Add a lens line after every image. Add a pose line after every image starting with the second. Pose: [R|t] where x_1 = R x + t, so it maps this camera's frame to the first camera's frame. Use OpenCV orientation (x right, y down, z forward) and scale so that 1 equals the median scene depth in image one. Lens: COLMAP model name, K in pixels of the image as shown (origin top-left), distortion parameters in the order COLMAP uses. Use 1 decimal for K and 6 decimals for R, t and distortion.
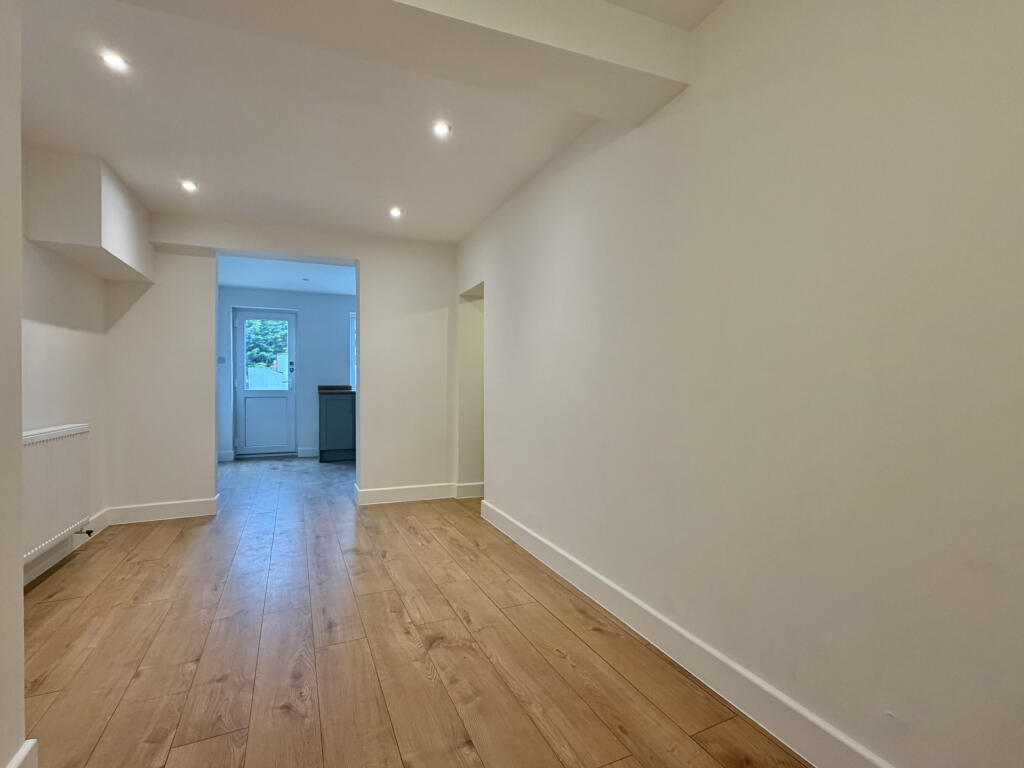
lens RADIAL K [[475.5, 0, 506.8], [0, 475.5, 384.5], [0, 0, 1]] dist [0.000428, 0.000858]
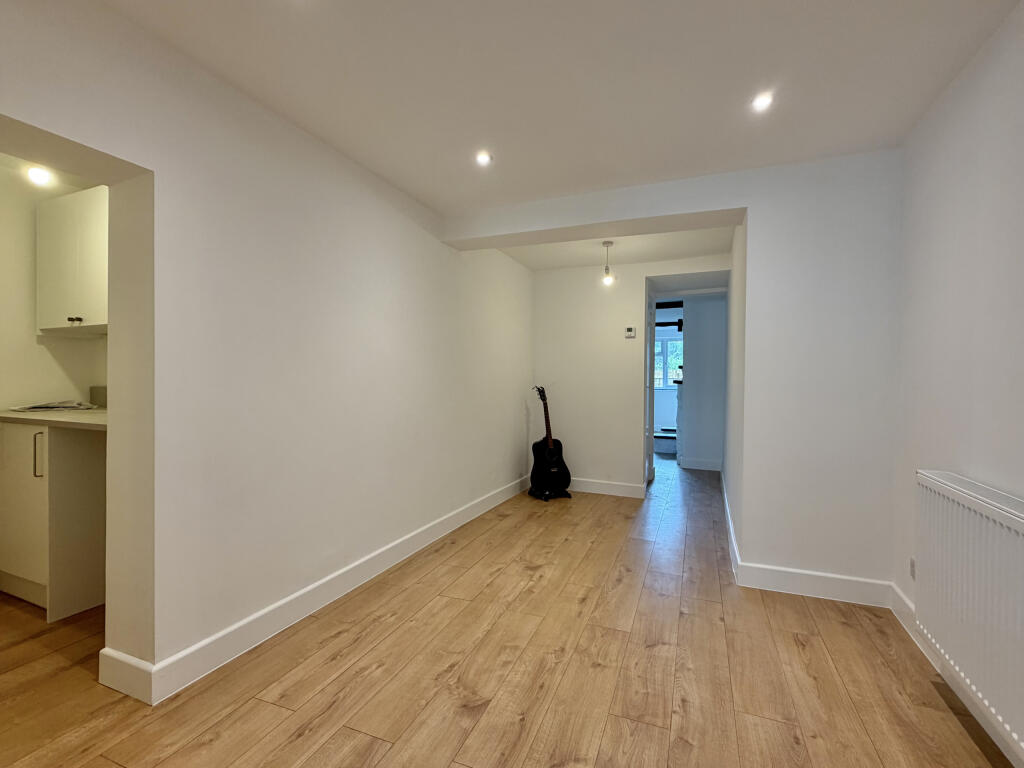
lens RADIAL K [[475.5, 0, 505.9], [0, 475.5, 381.2], [0, 0, 1]] dist [0.000428, 0.000858]
pose [[-0.691522, -0.005084, 0.722337, -0.867435], [-0.003713, 0.999987, 0.003483, -0.038705], [-0.722346, -0.000273, -0.691532, 1.553980]]
